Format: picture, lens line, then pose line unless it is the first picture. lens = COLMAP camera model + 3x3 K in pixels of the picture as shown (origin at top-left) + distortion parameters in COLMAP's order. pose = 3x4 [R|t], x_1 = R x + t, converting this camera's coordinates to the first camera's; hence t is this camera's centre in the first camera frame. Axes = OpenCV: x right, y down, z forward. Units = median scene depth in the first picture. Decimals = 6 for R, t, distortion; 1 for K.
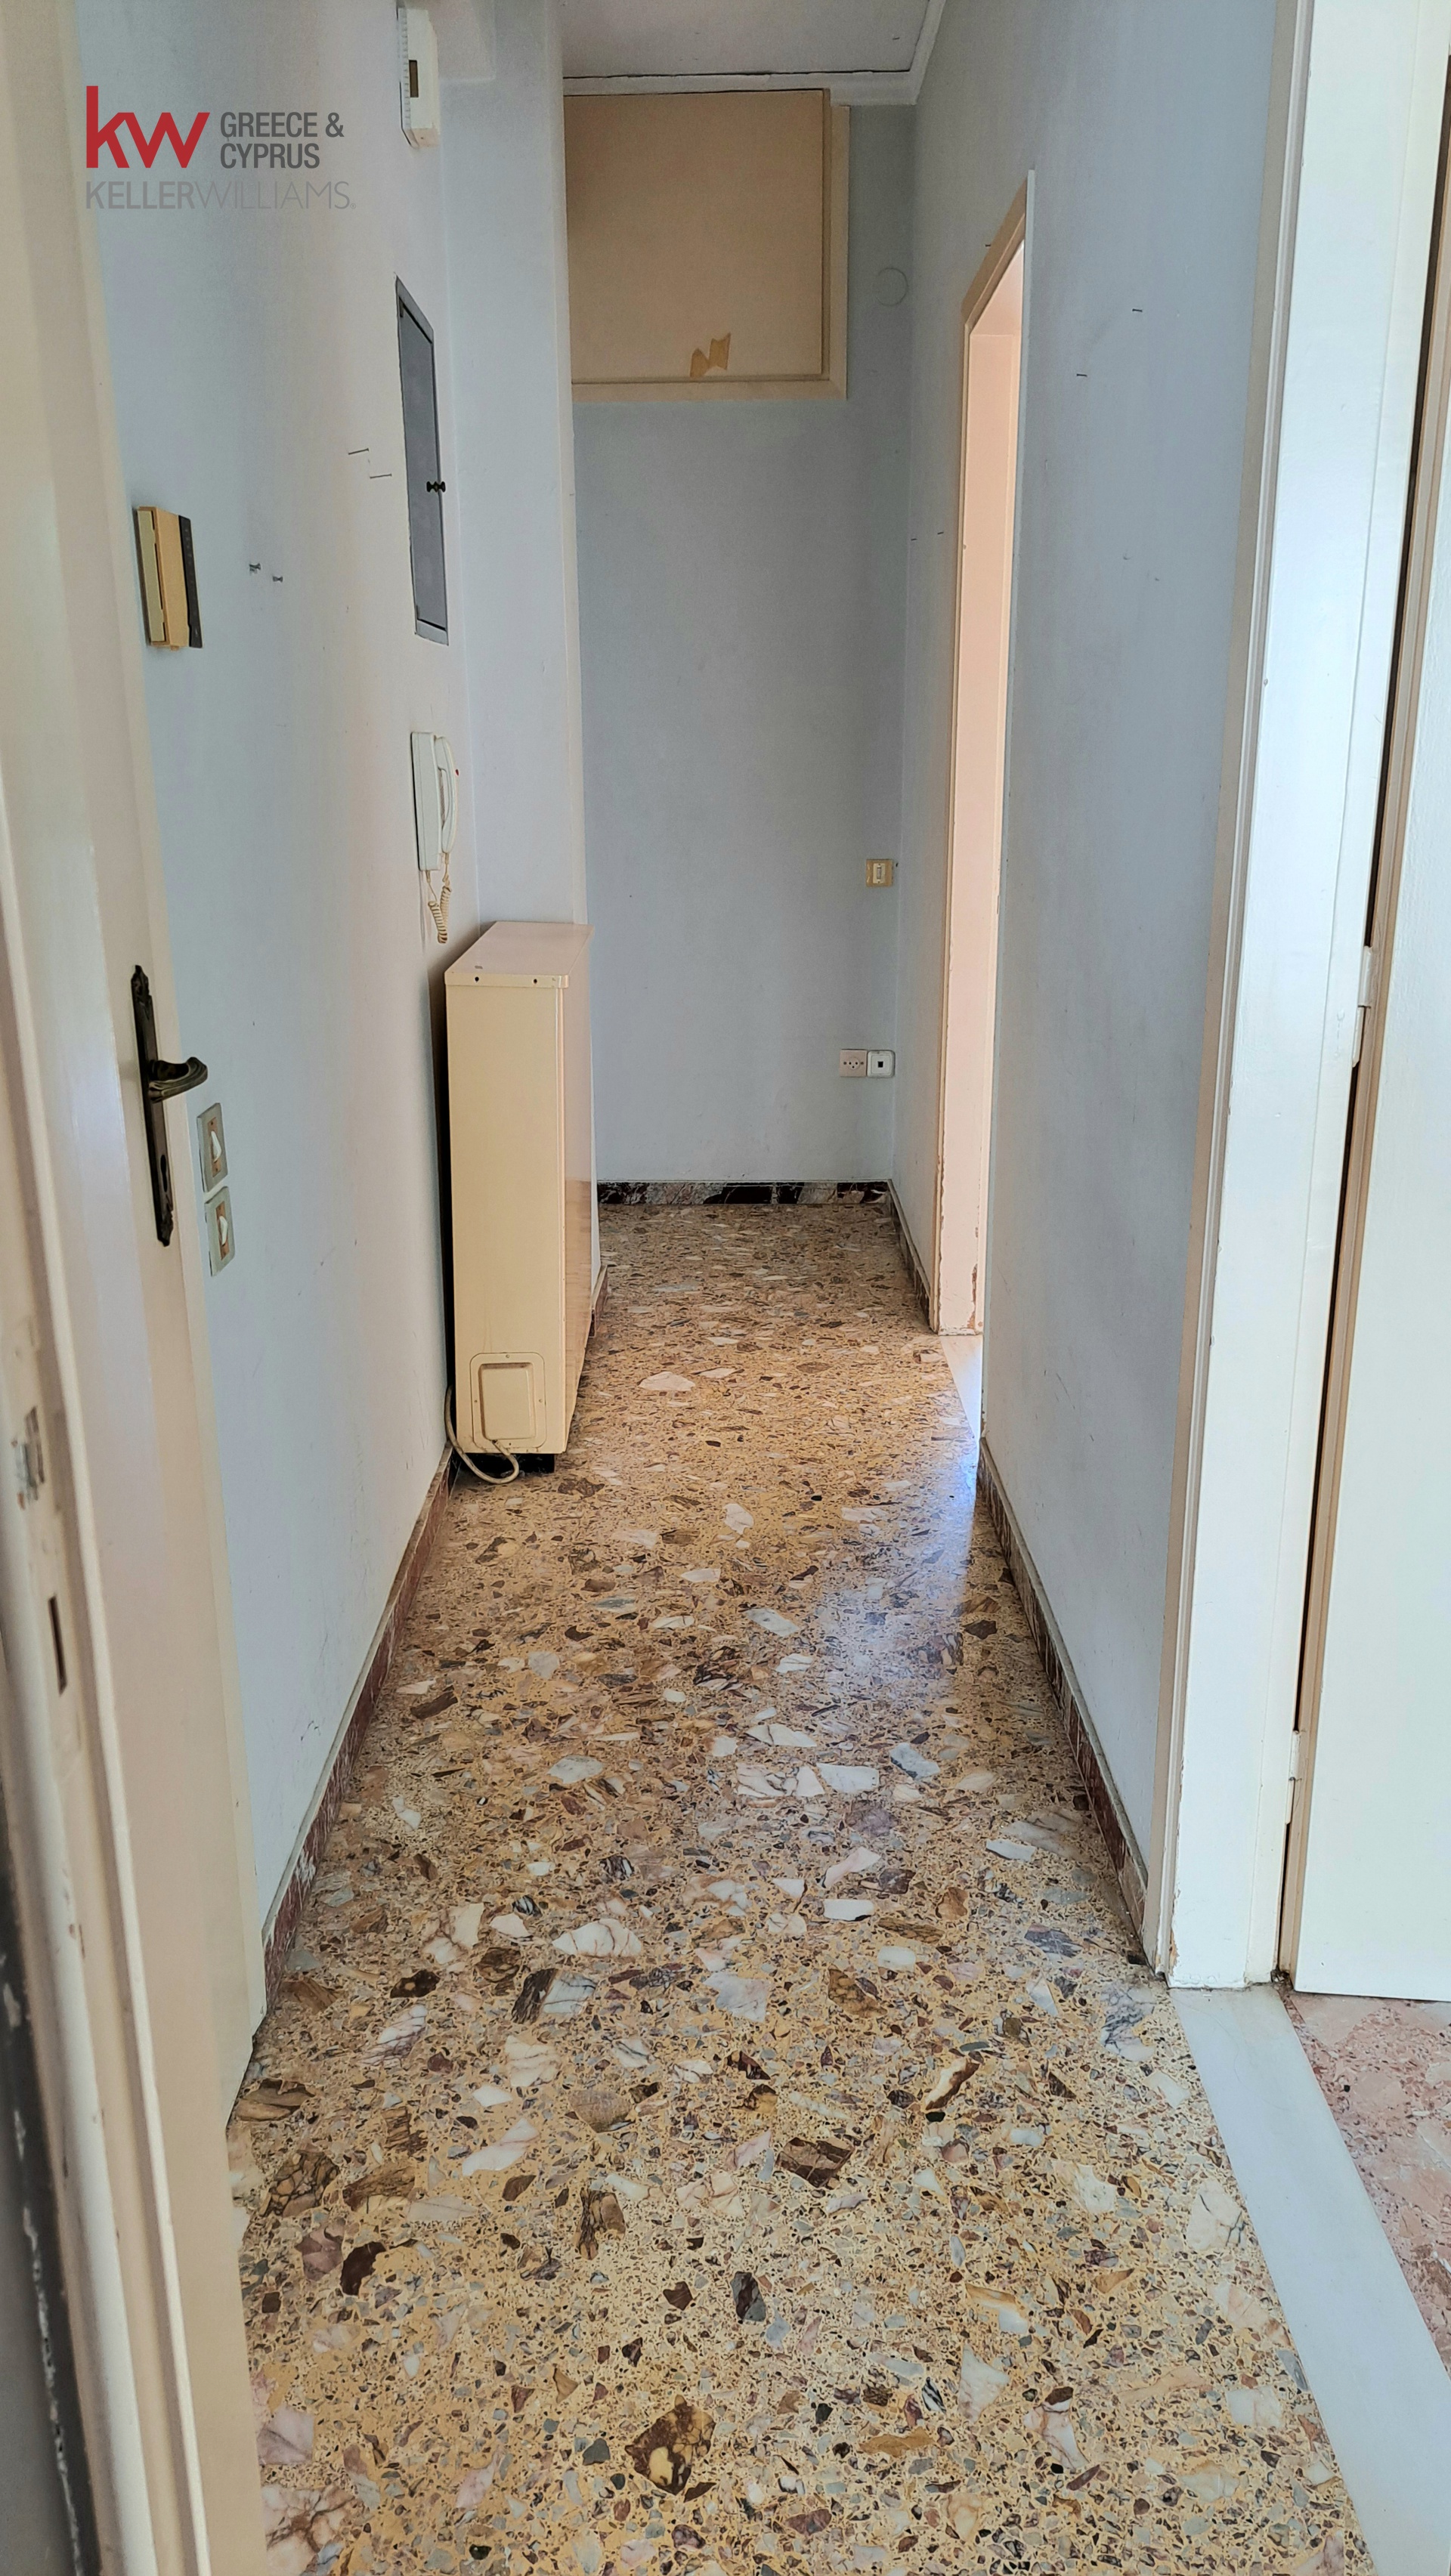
lens RADIAL K [[1852.3, 0, 725.5], [0, 1852.3, 1288.0], [0, 0, 1]] dist [0.079785, -0.088849]
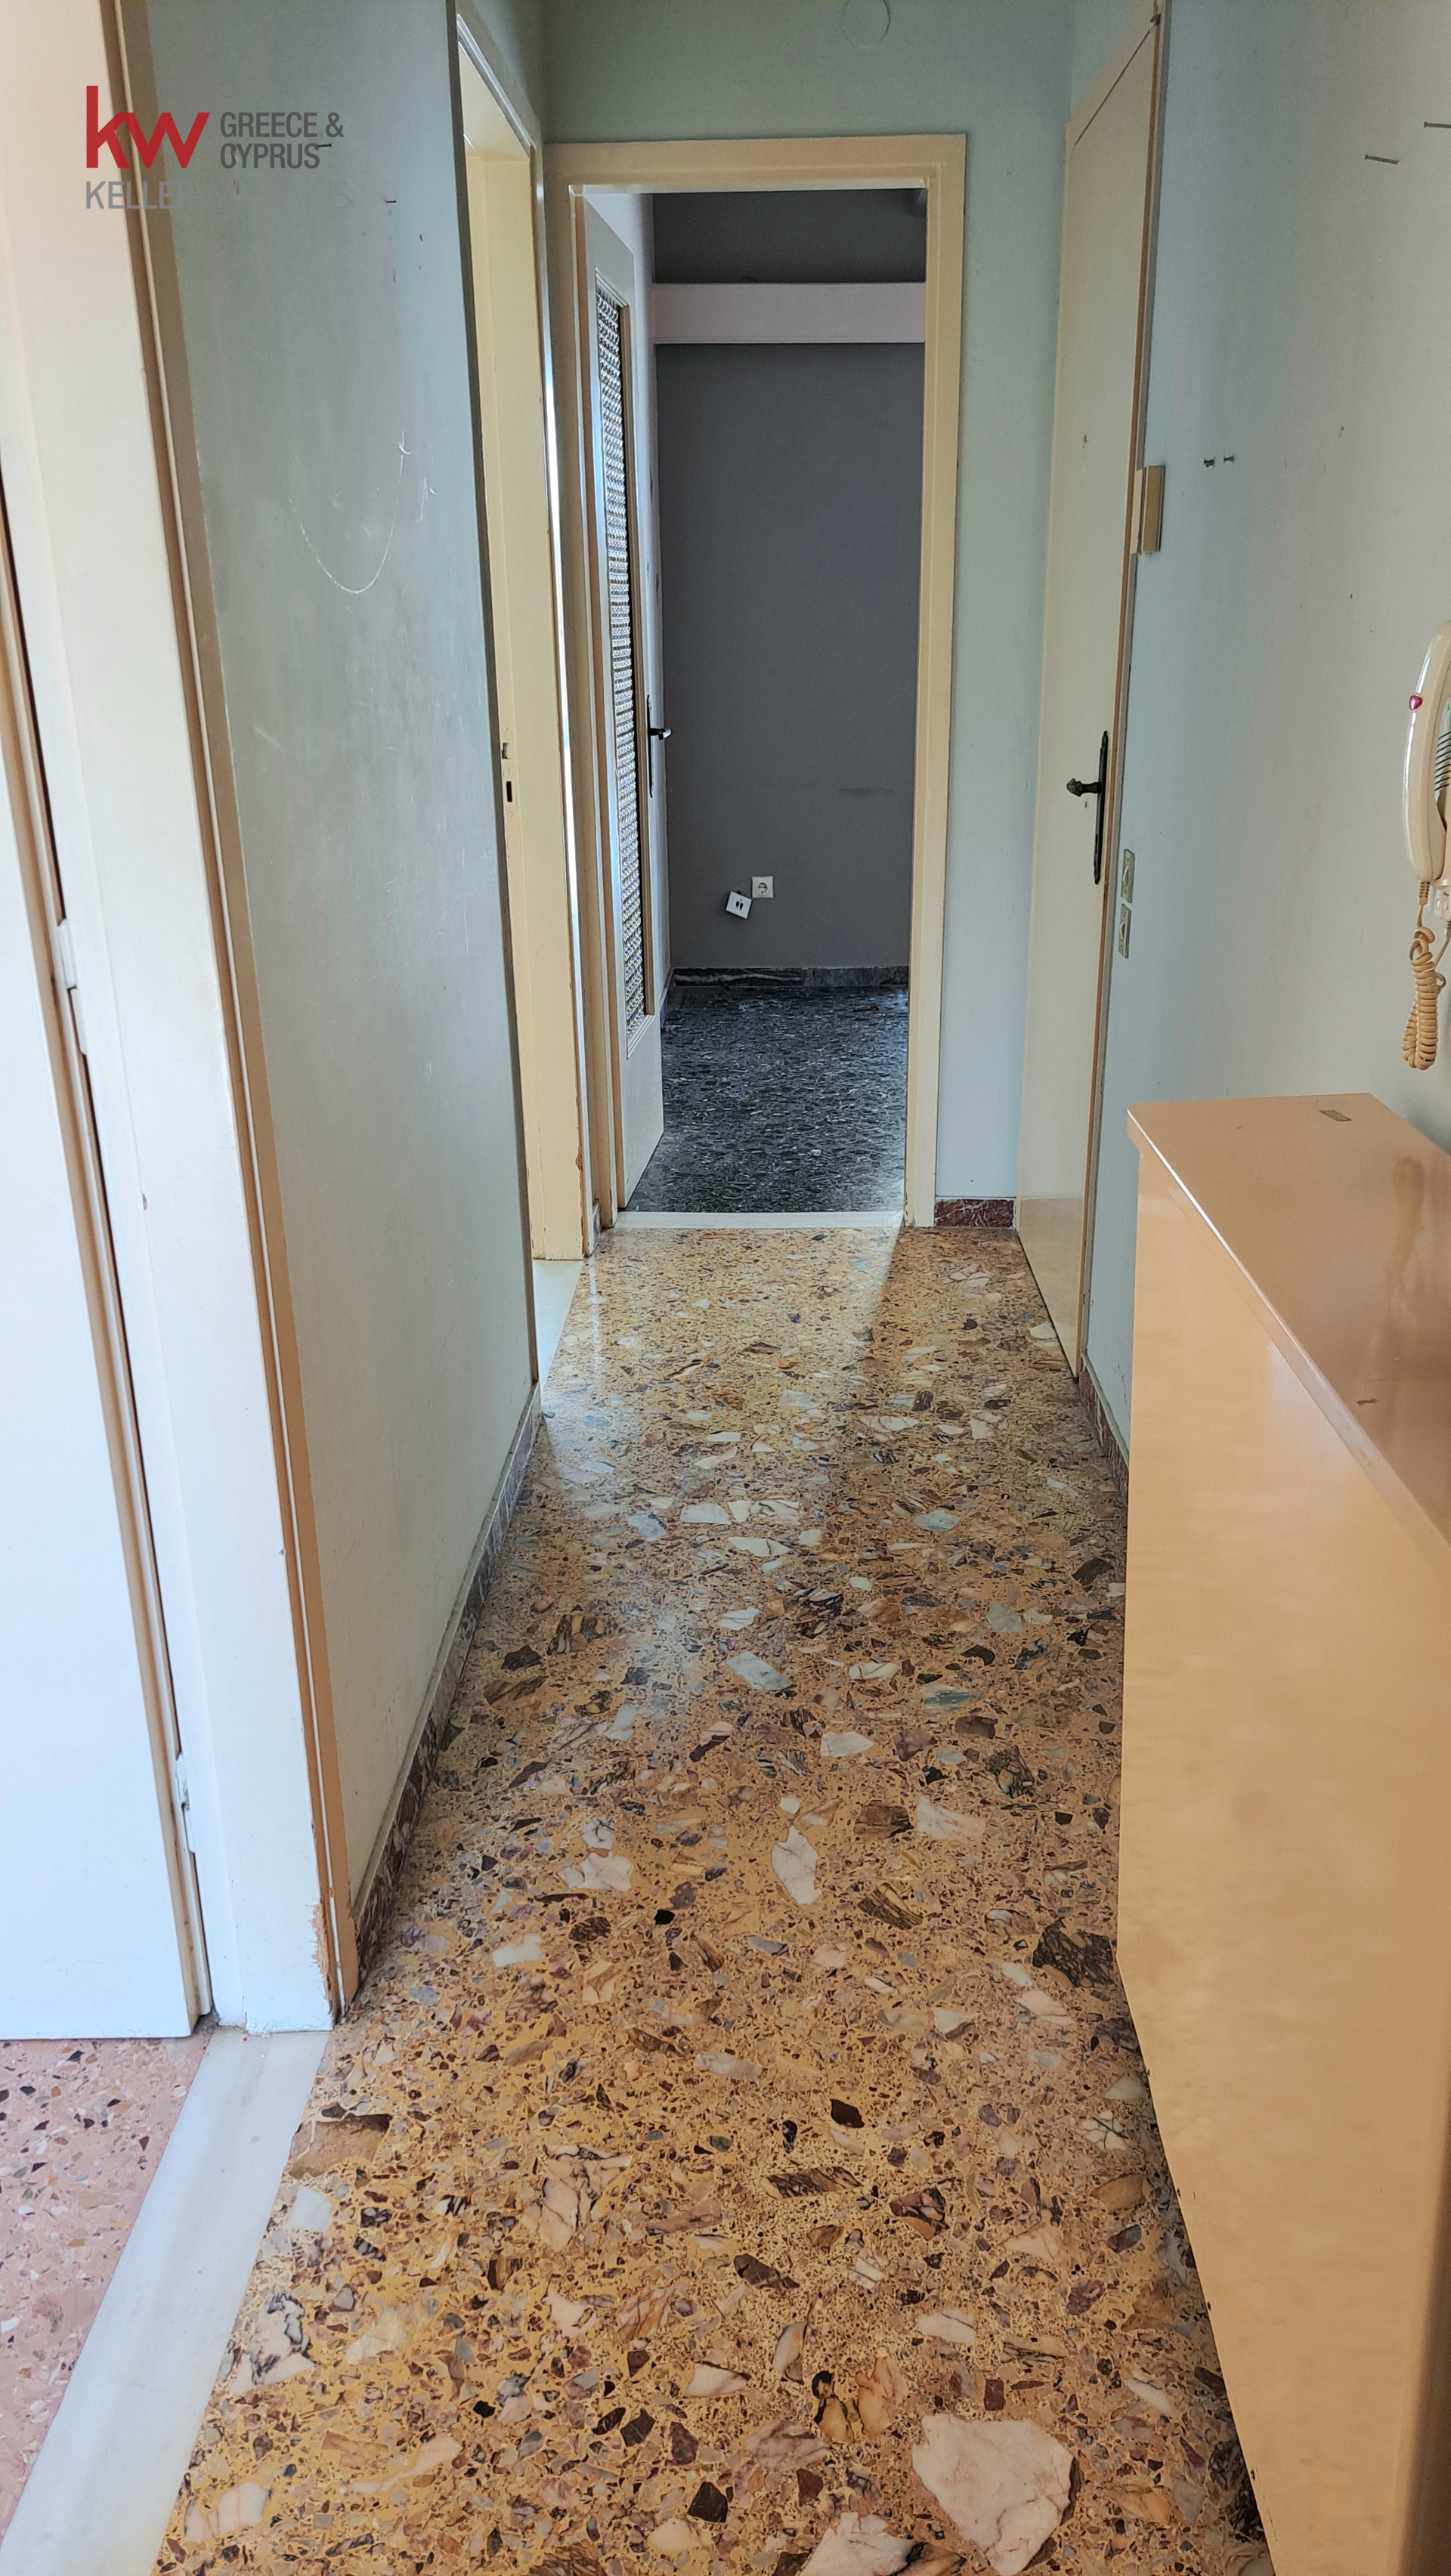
lens RADIAL K [[1852.3, 0, 725.5], [0, 1852.3, 1288.0], [0, 0, 1]] dist [0.079785, -0.088849]
pose [[-0.999189, 0.009812, 0.039057, 0.005105], [0.030952, 0.807580, 0.588946, -0.512711], [-0.025763, 0.589677, -0.807228, 1.730900]]
